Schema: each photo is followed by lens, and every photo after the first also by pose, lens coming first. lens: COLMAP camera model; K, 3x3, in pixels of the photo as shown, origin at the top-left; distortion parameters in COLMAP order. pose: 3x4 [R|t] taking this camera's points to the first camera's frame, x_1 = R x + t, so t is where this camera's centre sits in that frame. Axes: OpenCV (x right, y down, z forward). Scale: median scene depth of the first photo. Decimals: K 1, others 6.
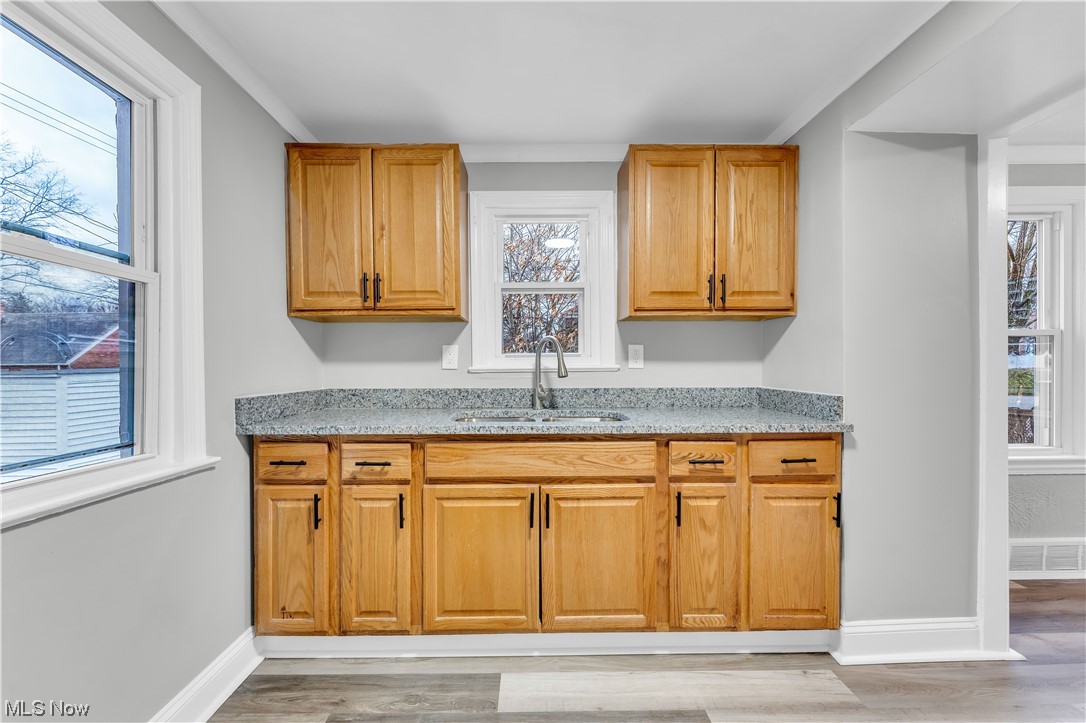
lens RADIAL K [[438.2, 0, 536.1], [0, 438.2, 368.6], [0, 0, 1]] dist [0.001328, -0.000937]
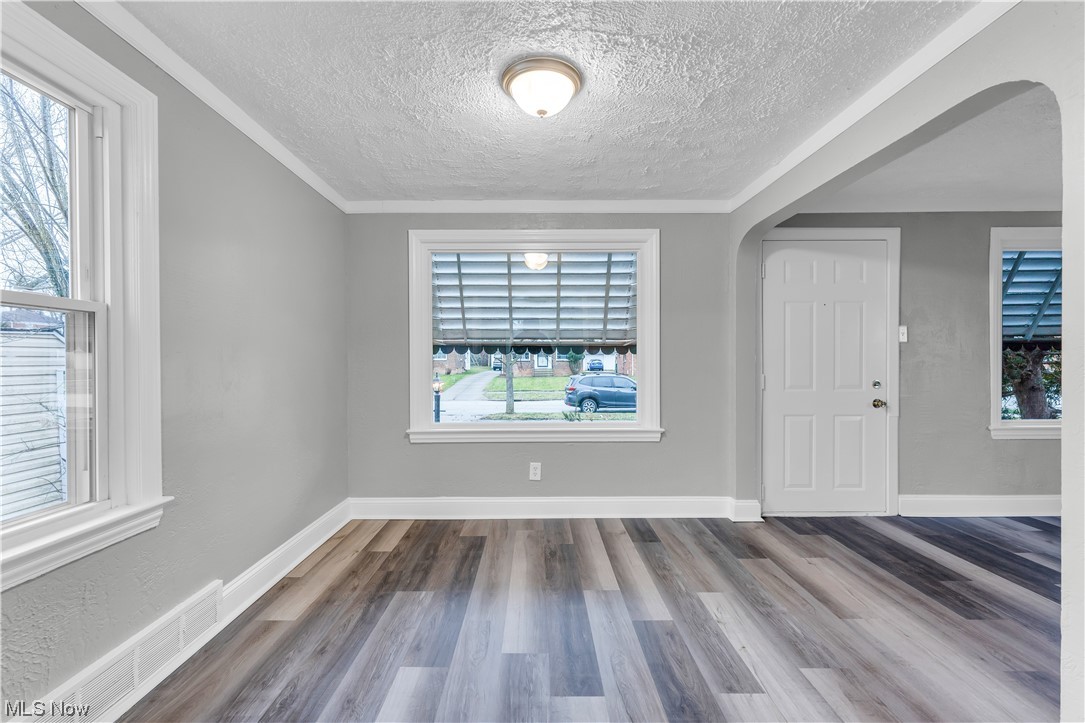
lens RADIAL K [[437.8, 0, 537.4], [0, 437.8, 367.5], [0, 0, 1]] dist [0.001328, -0.000937]
pose [[0.007646, -0.002199, 0.999968, 0.789433], [0.007431, 0.999970, 0.002143, 0.001810], [-0.999943, 0.007414, 0.007662, 0.529882]]
